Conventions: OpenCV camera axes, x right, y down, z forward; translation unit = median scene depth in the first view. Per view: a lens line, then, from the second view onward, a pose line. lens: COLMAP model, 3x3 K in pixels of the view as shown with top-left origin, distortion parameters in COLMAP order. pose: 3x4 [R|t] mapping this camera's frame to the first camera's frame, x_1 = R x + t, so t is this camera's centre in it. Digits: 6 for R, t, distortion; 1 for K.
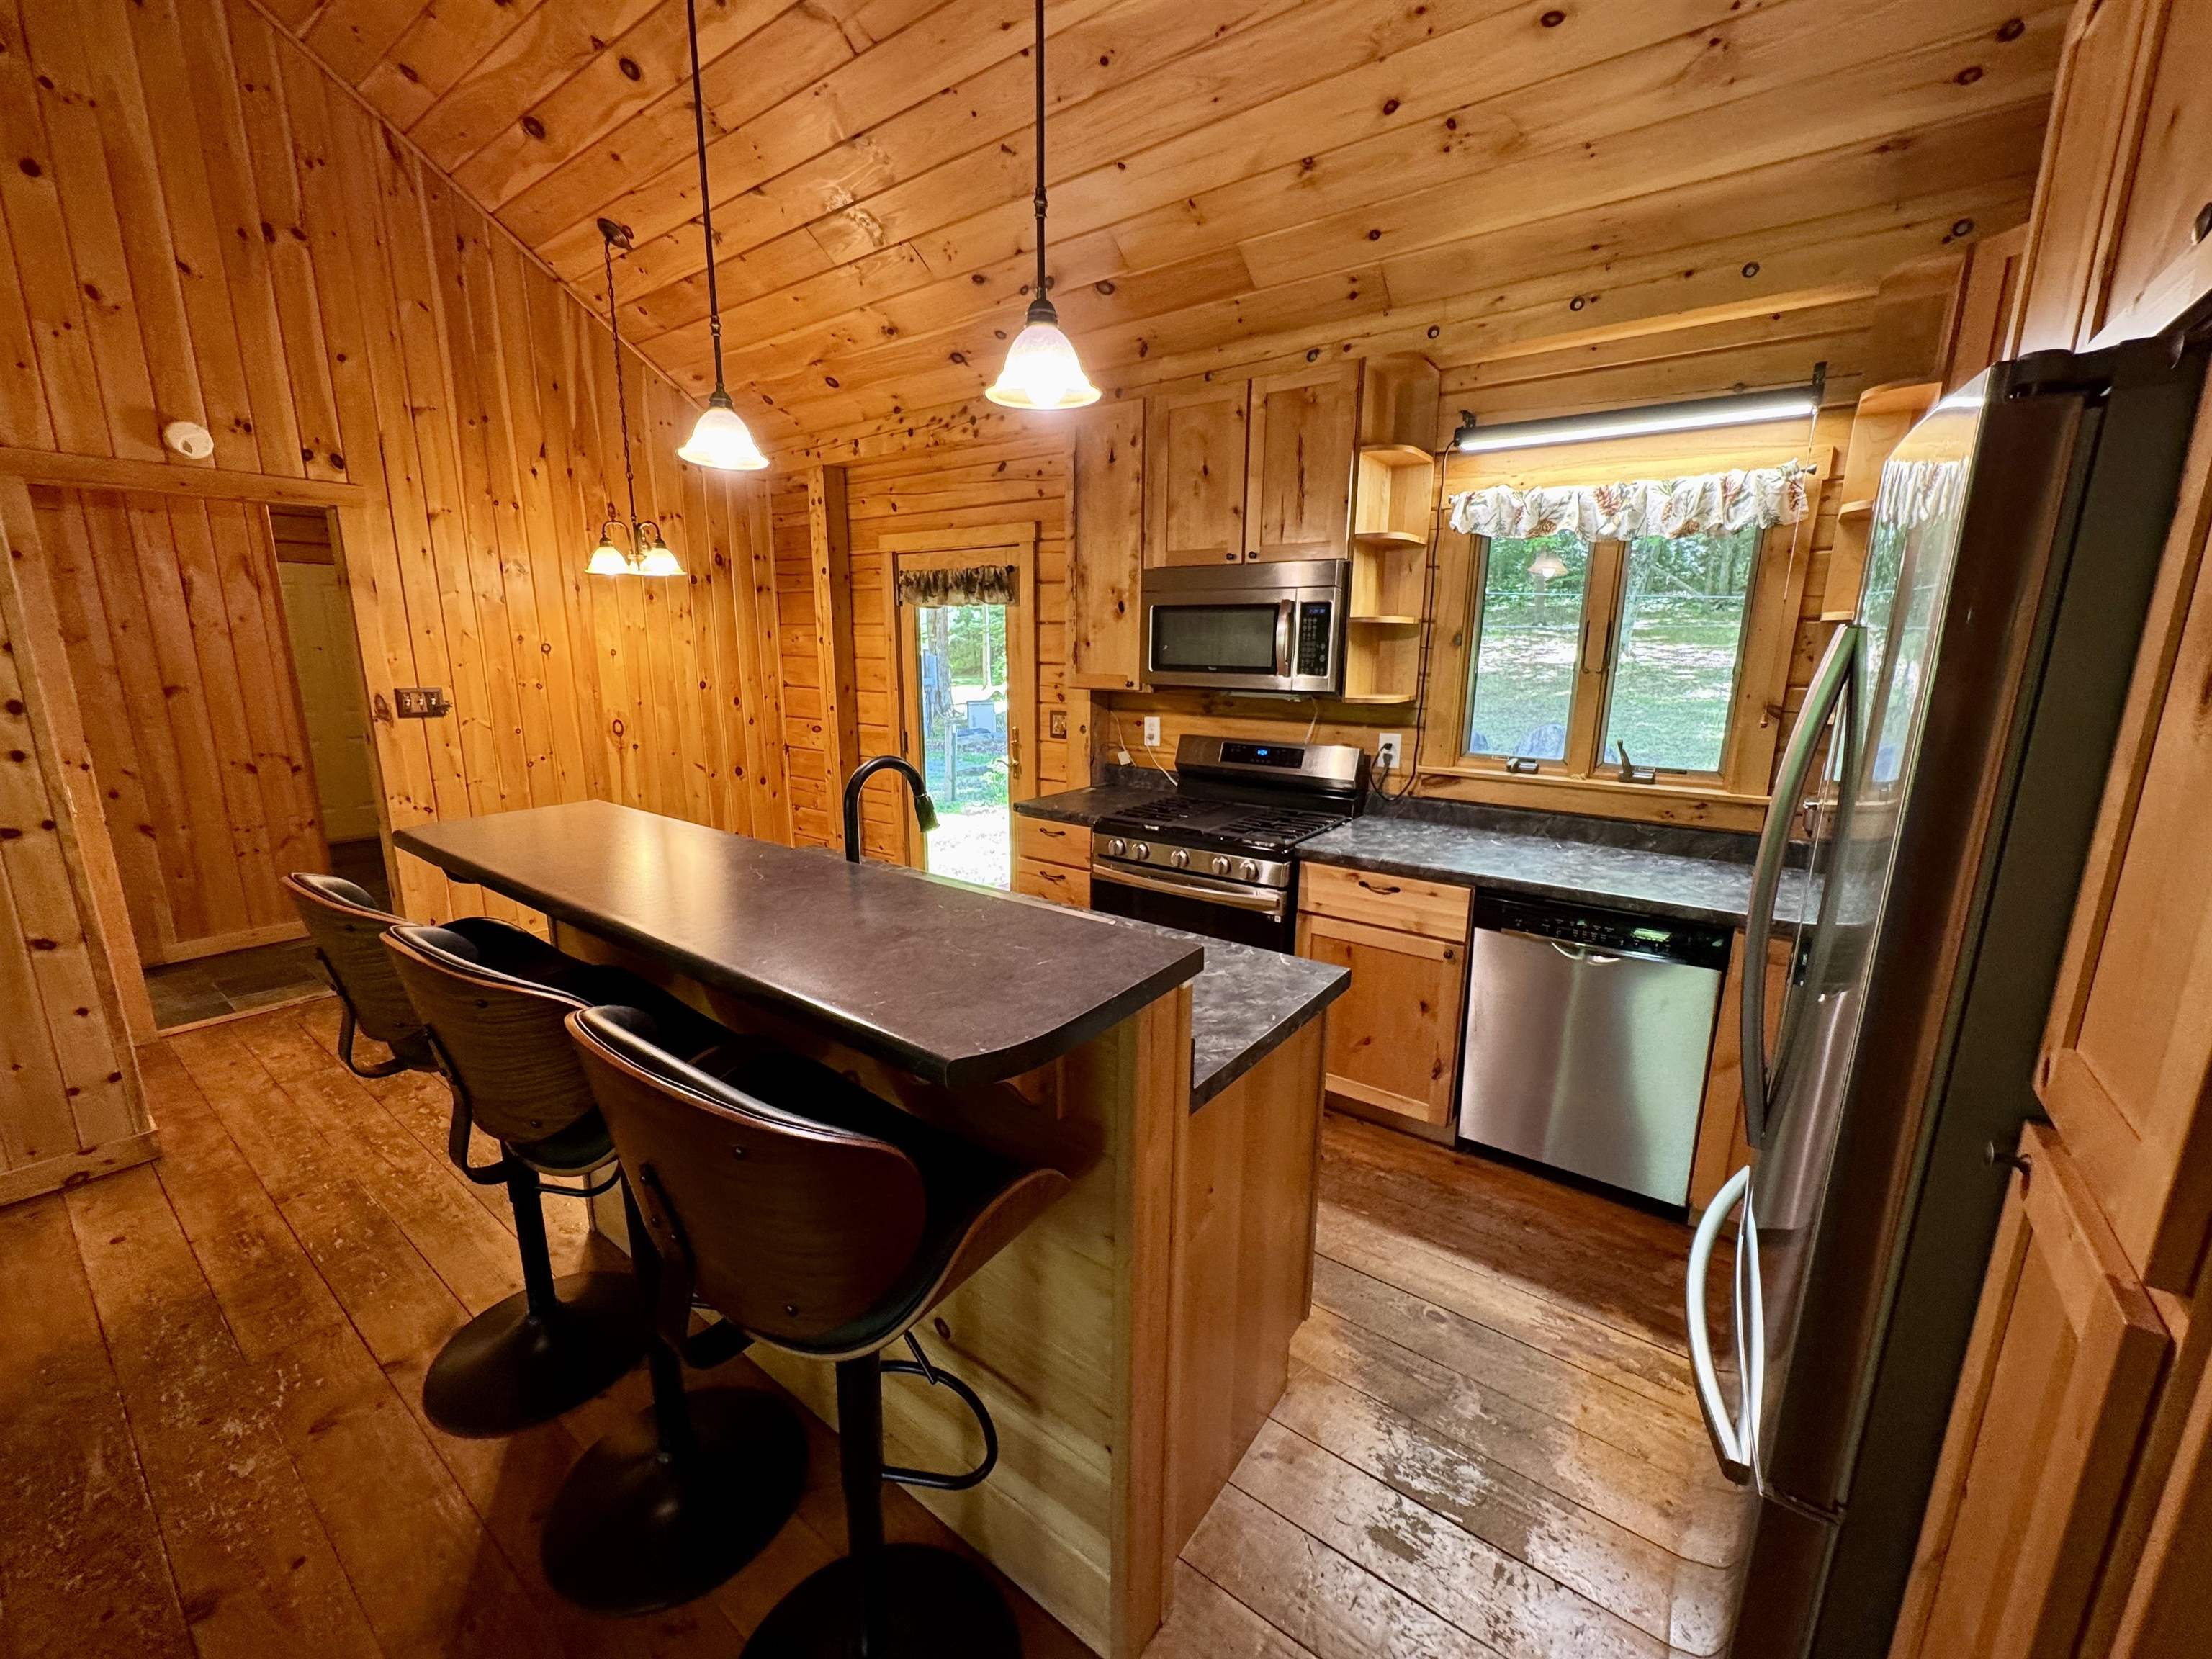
lens RADIAL K [[881.9, 0, 1106.5], [0, 881.9, 834.0], [0, 0, 1]] dist [-0.003143, 0.000778]
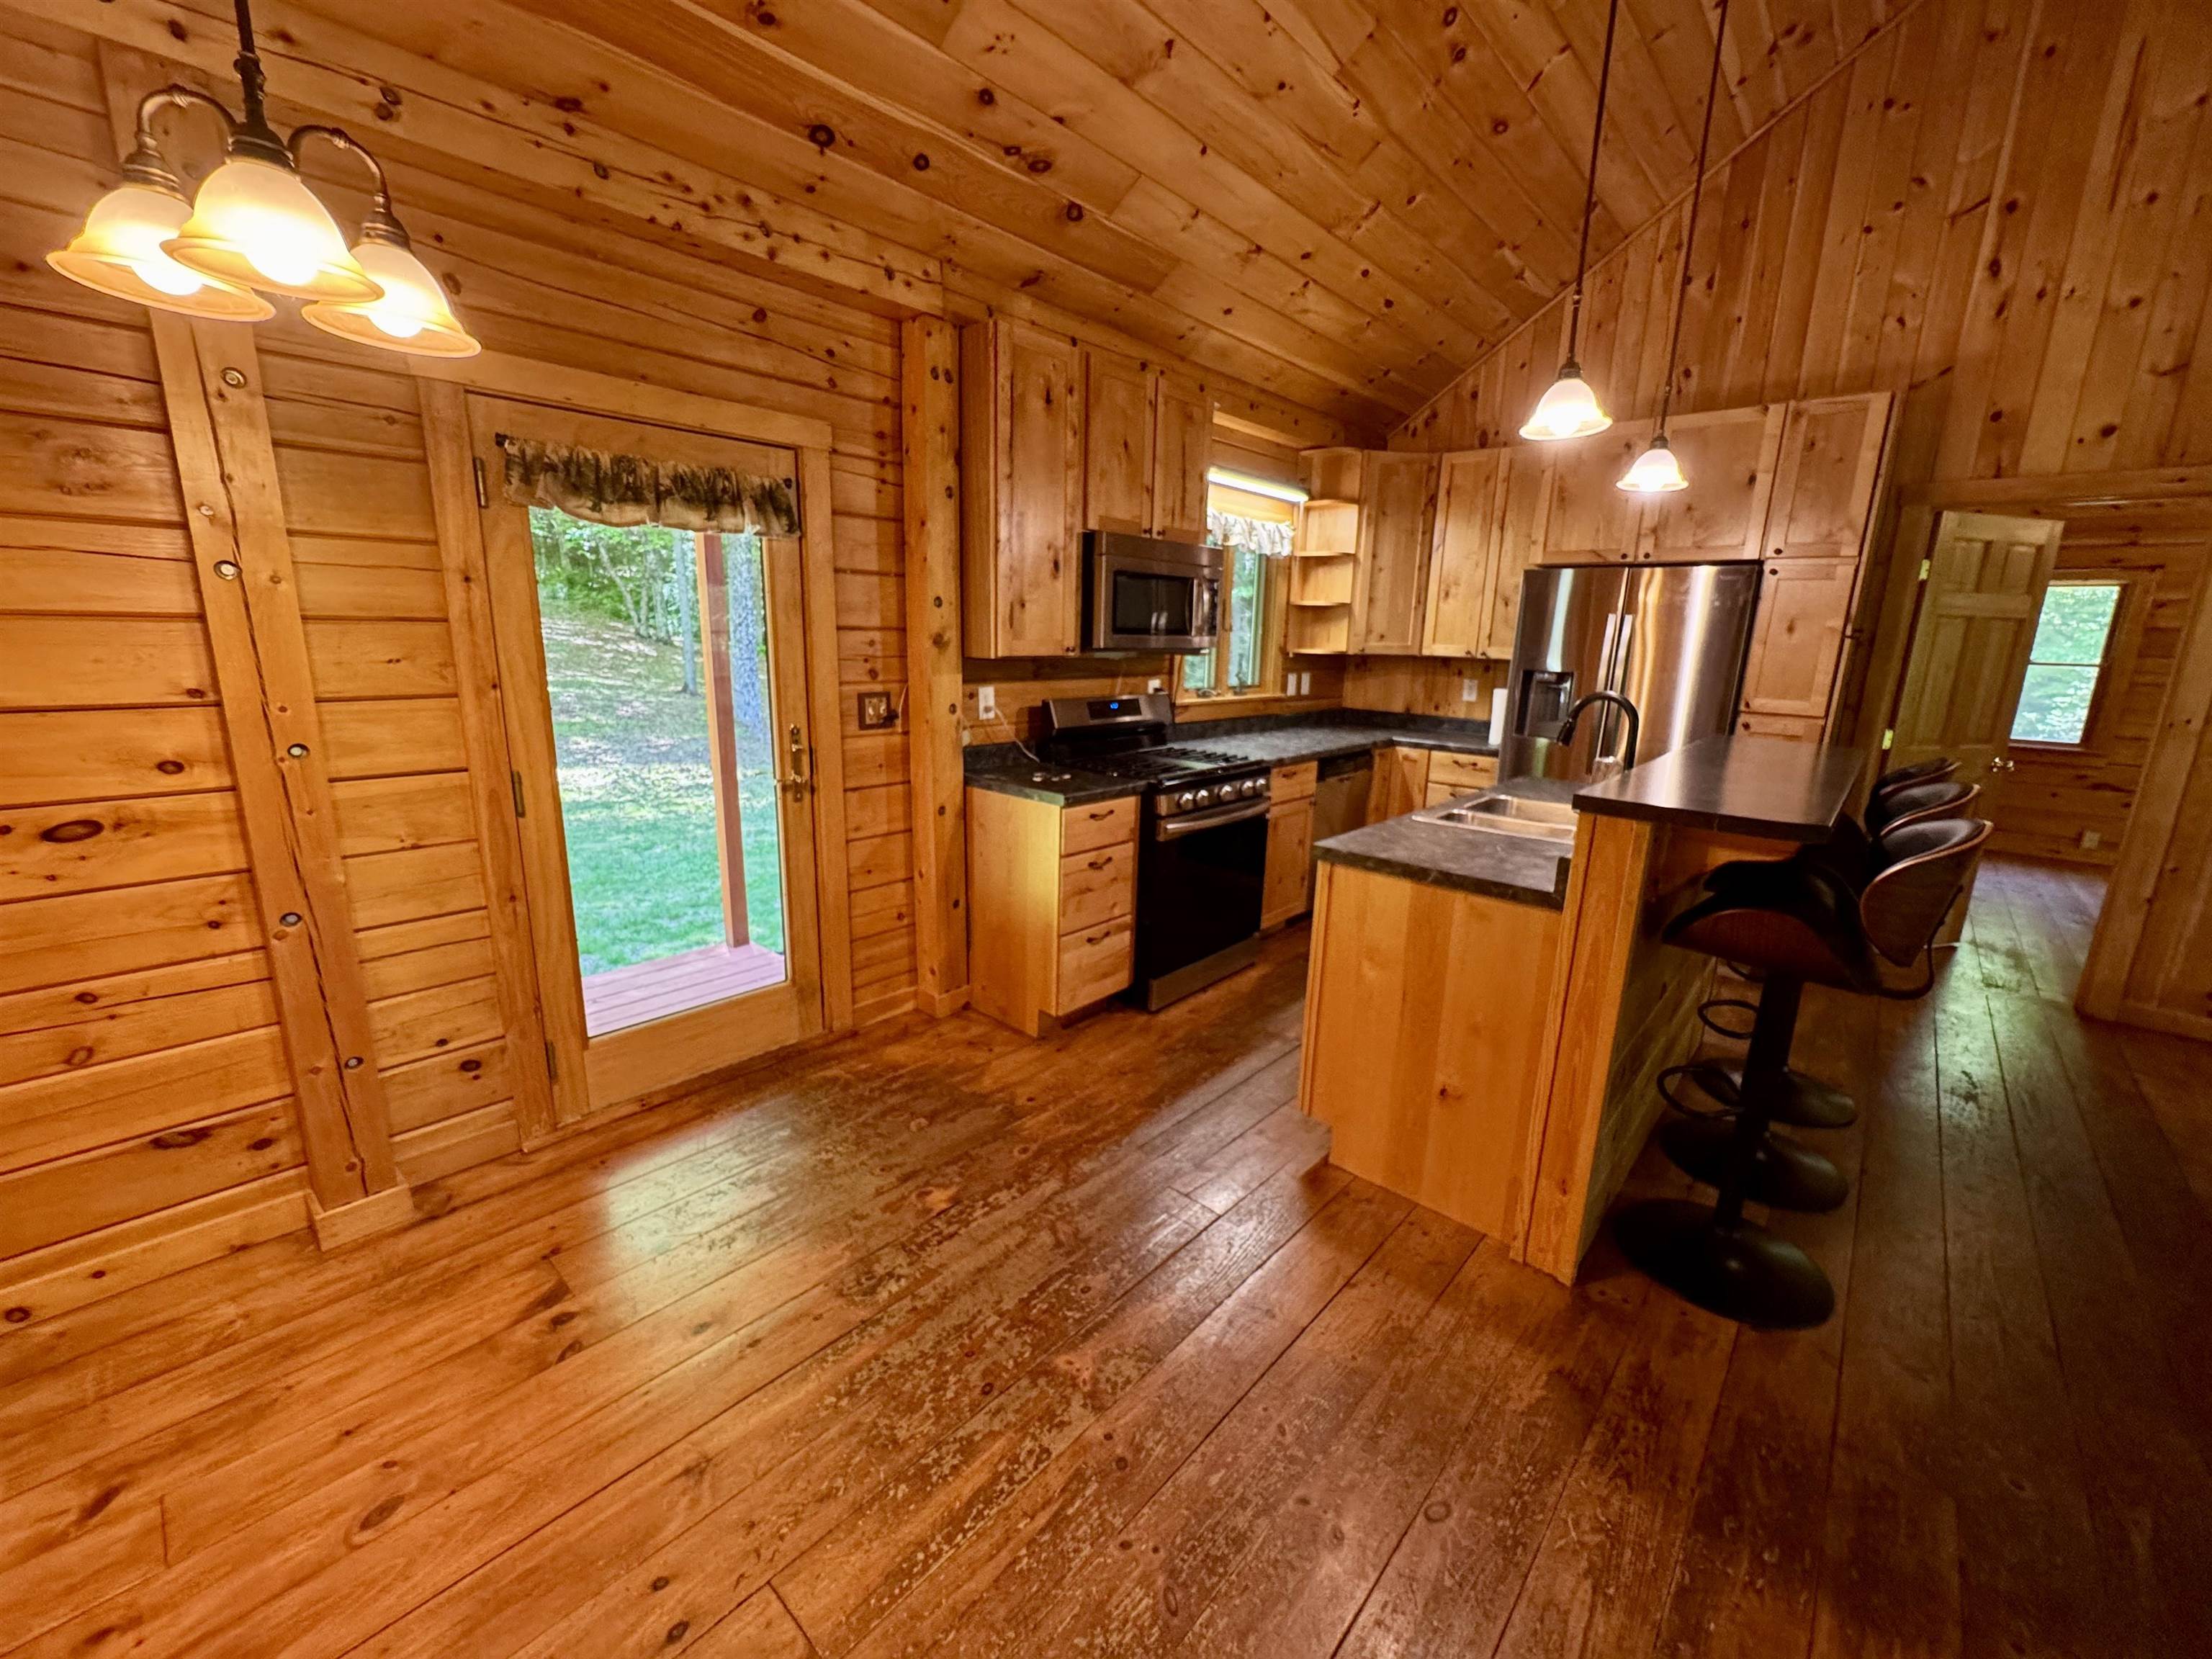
lens RADIAL K [[881.9, 0, 1110.1], [0, 881.9, 830.9], [0, 0, 1]] dist [-0.003143, 0.000778]
pose [[0.089889, -0.229141, 0.969234, -0.859683], [0.192034, 0.958900, 0.208889, -0.157978], [-0.977263, 0.167349, 0.130197, 0.794327]]
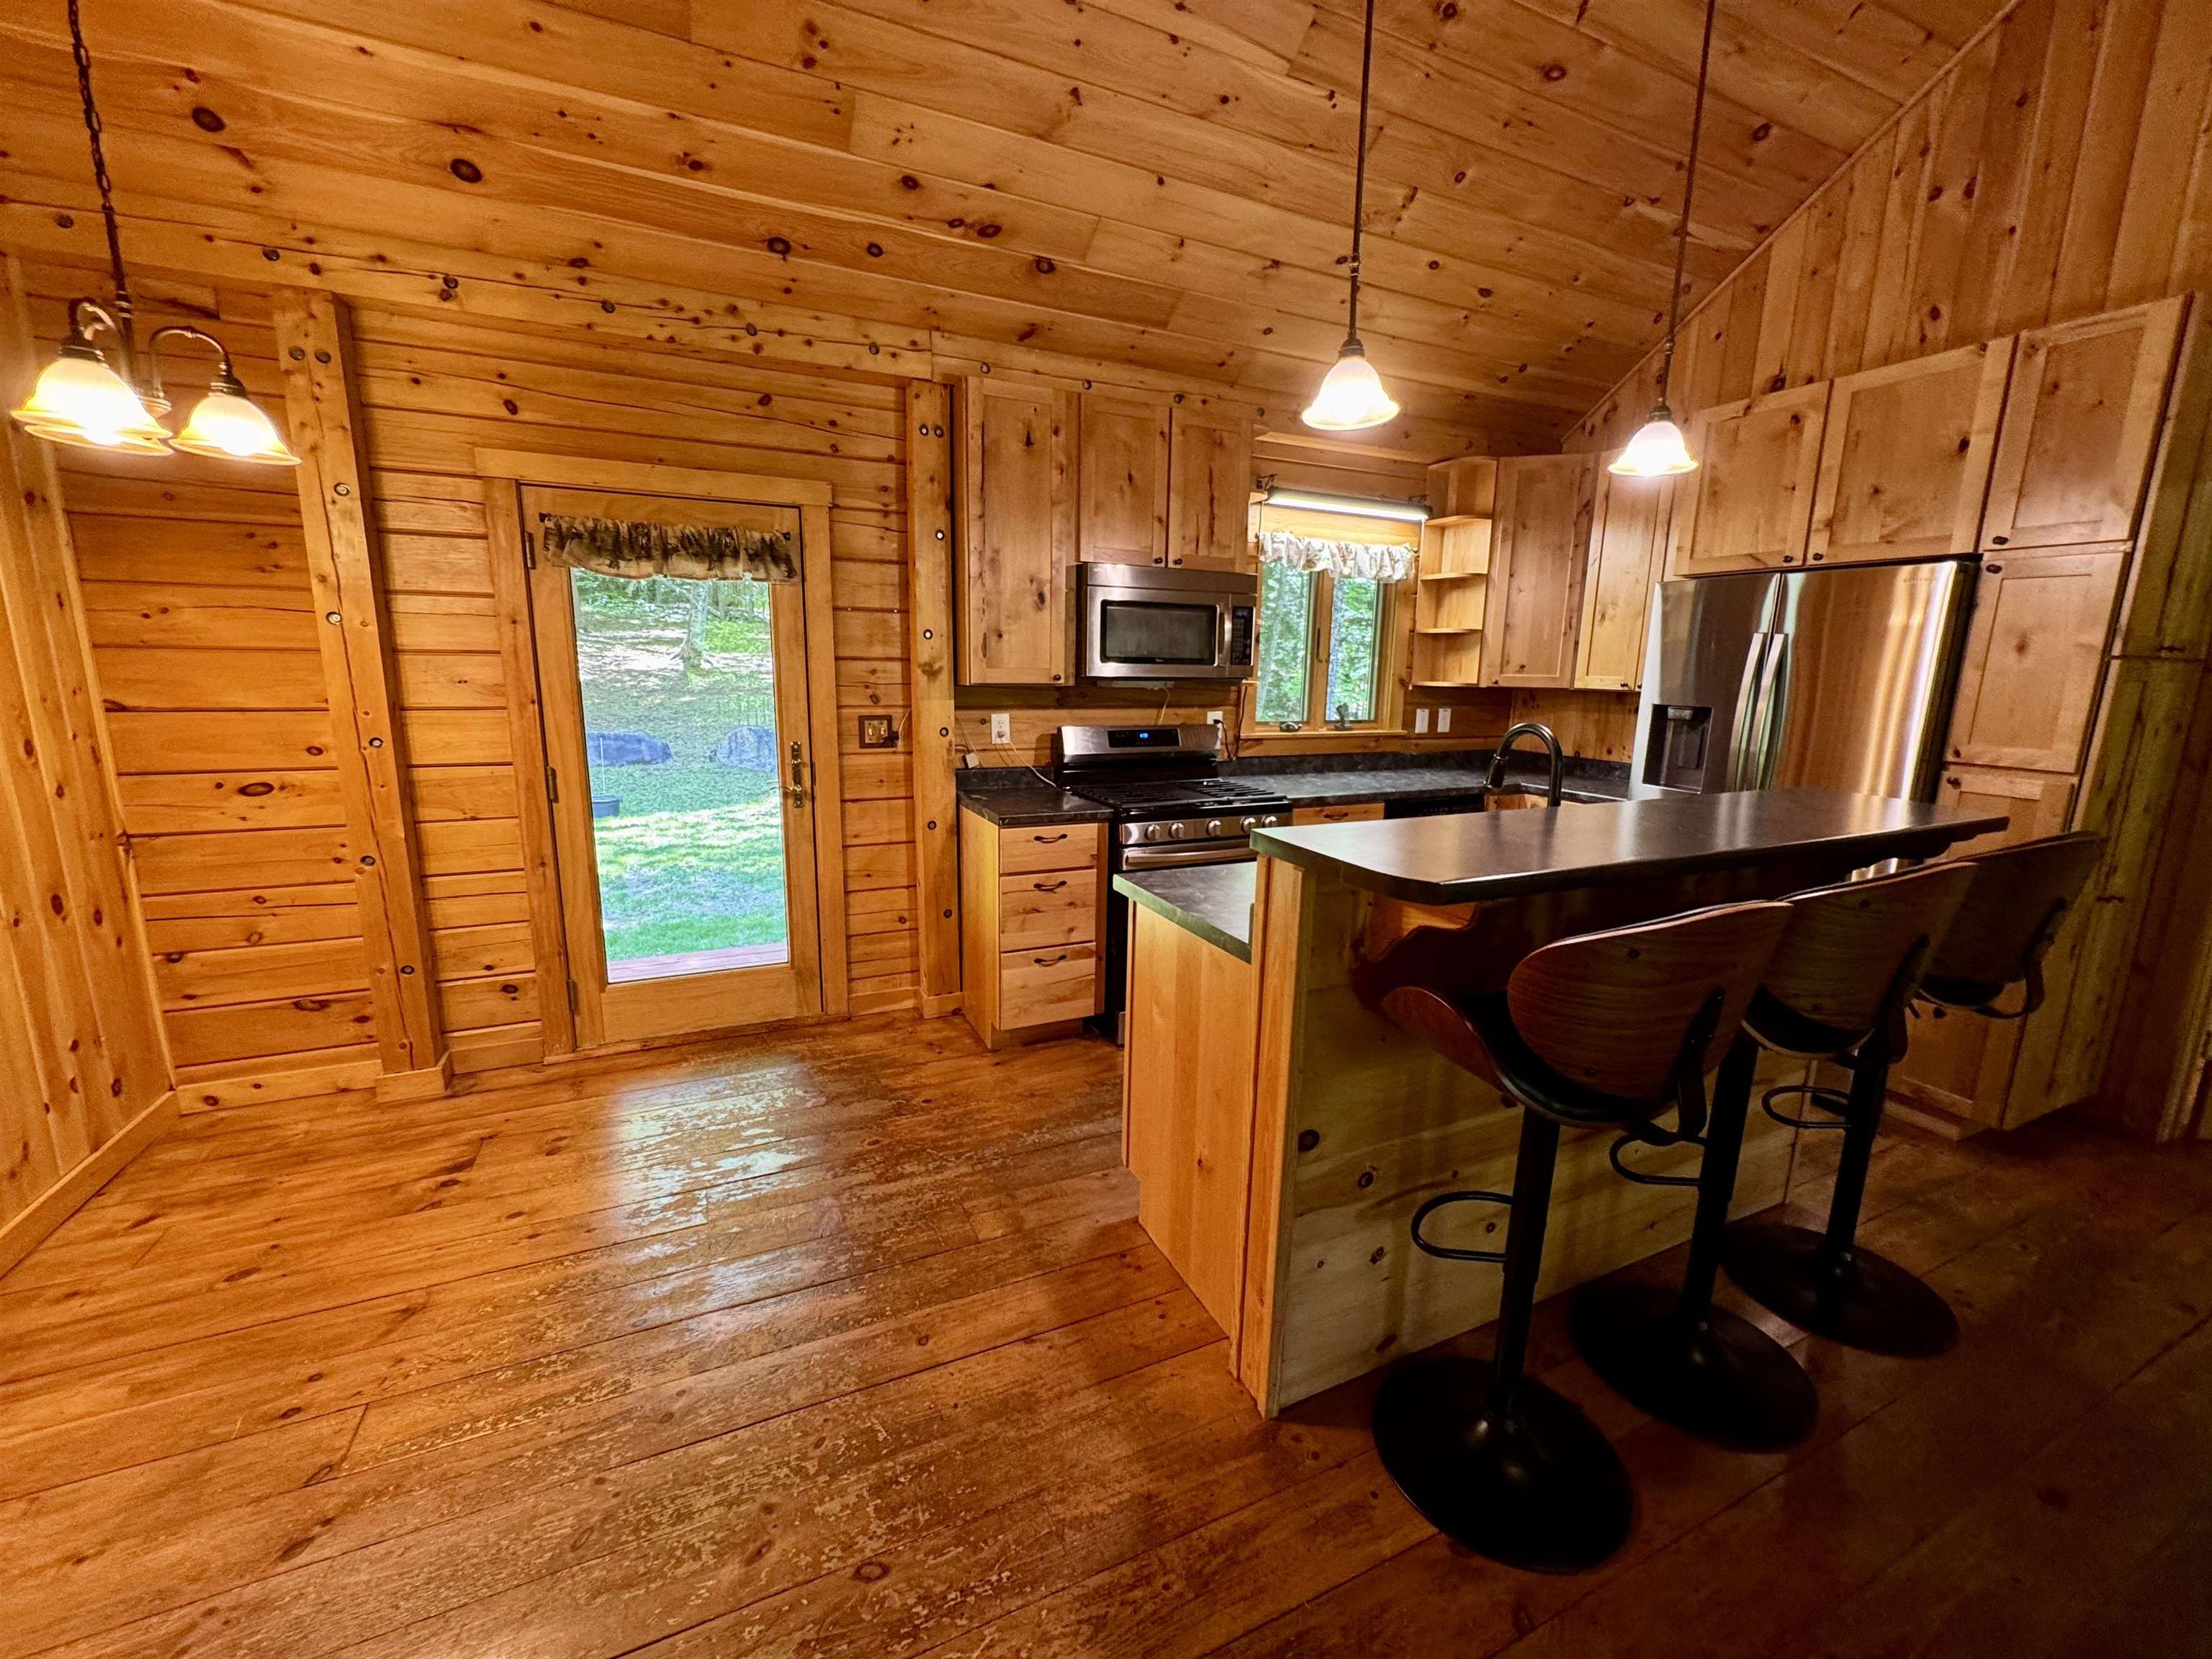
lens RADIAL K [[881.9, 0, 1112.7], [0, 881.9, 831.3], [0, 0, 1]] dist [-0.003143, 0.000778]
pose [[0.473810, -0.165873, 0.864864, -0.752391], [0.178193, 0.979843, 0.090303, -0.073185], [-0.862410, 0.111326, 0.493817, 0.441416]]
